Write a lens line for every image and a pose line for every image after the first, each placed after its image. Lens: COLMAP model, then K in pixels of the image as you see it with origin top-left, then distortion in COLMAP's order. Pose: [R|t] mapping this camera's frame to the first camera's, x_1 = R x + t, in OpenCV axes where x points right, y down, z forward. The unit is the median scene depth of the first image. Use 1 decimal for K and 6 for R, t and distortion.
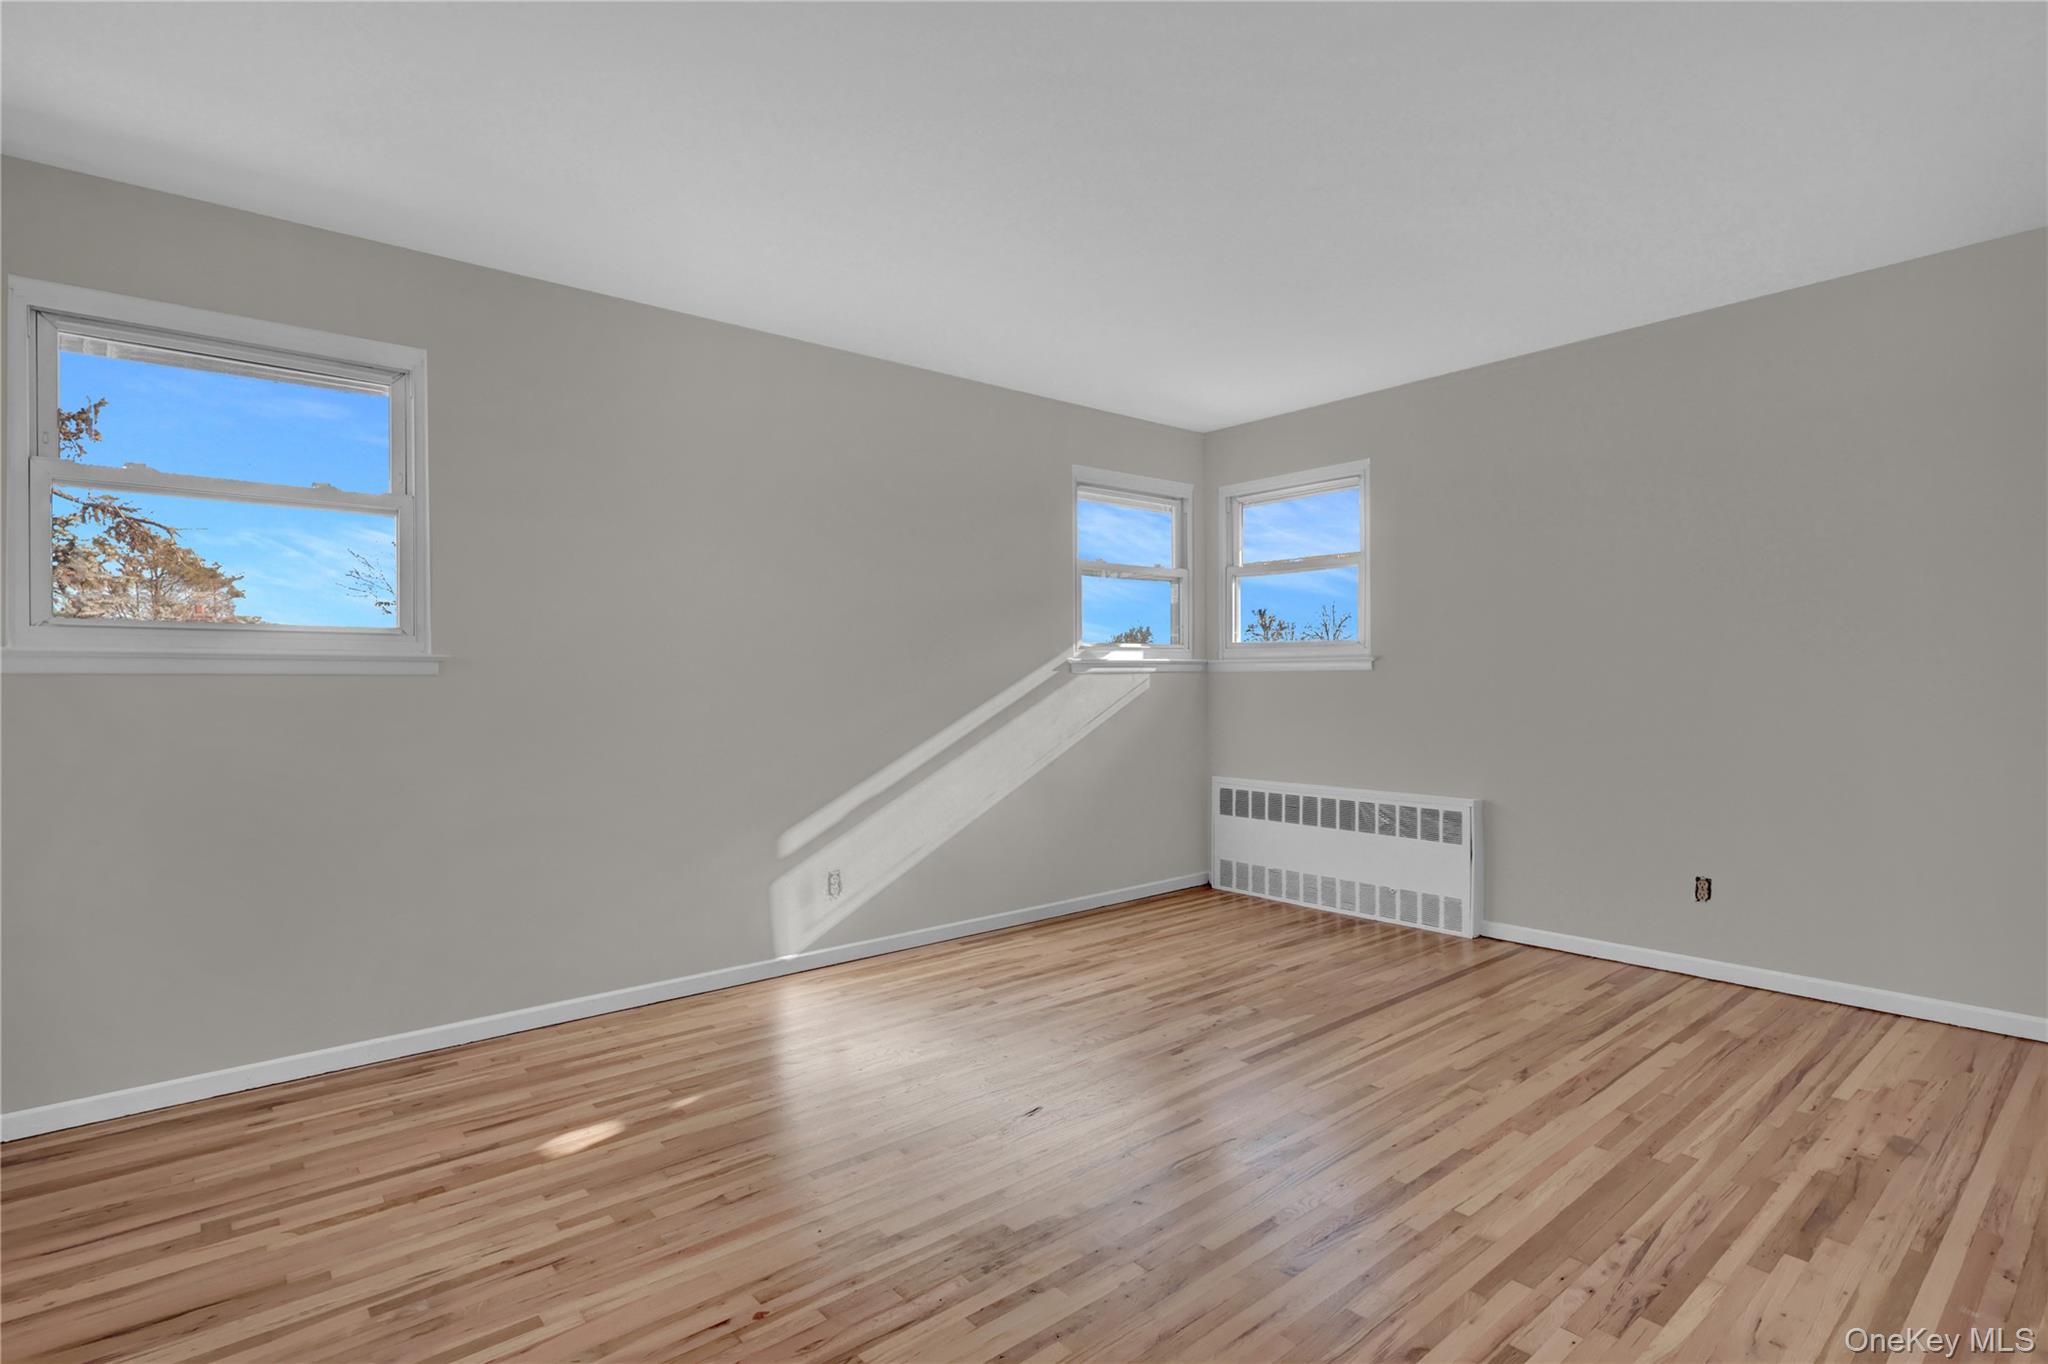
lens RADIAL K [[997.7, 0, 1024.0], [0, 997.7, 682.0], [0, 0, 1]] dist [0.001665, 0.000410]
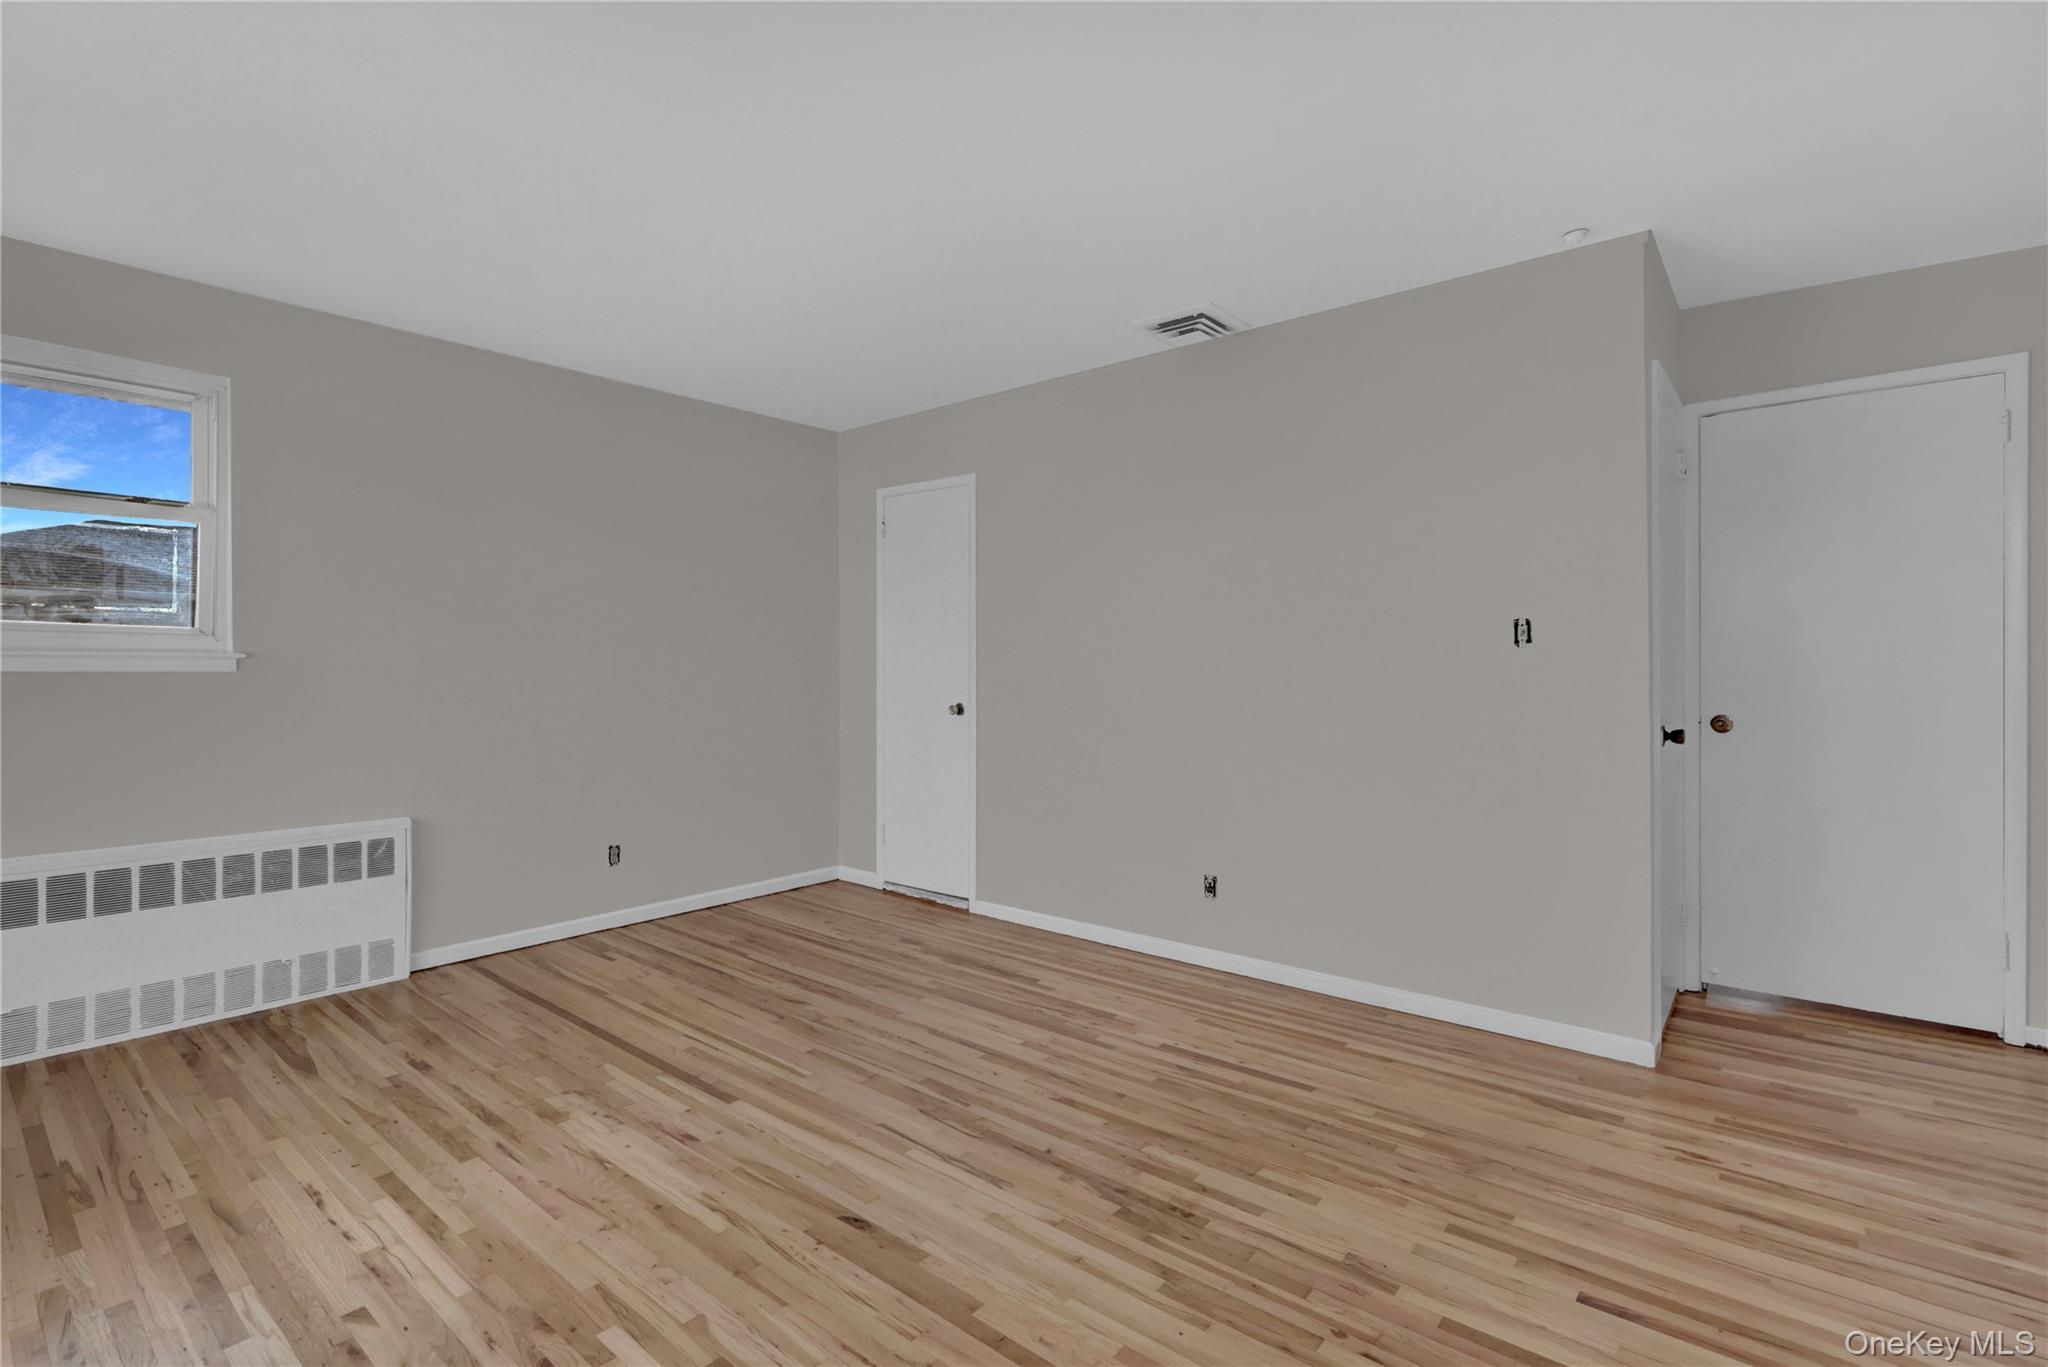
lens RADIAL K [[948.7, 0, 1024.0], [0, 948.7, 683.5], [0, 0, 1]] dist [-0.001846, -0.000482]
pose [[-0.168746, -0.006402, 0.985639, -0.553011], [0.003549, 0.999968, 0.007103, -0.008335], [-0.985653, 0.004696, -0.168718, 0.714884]]
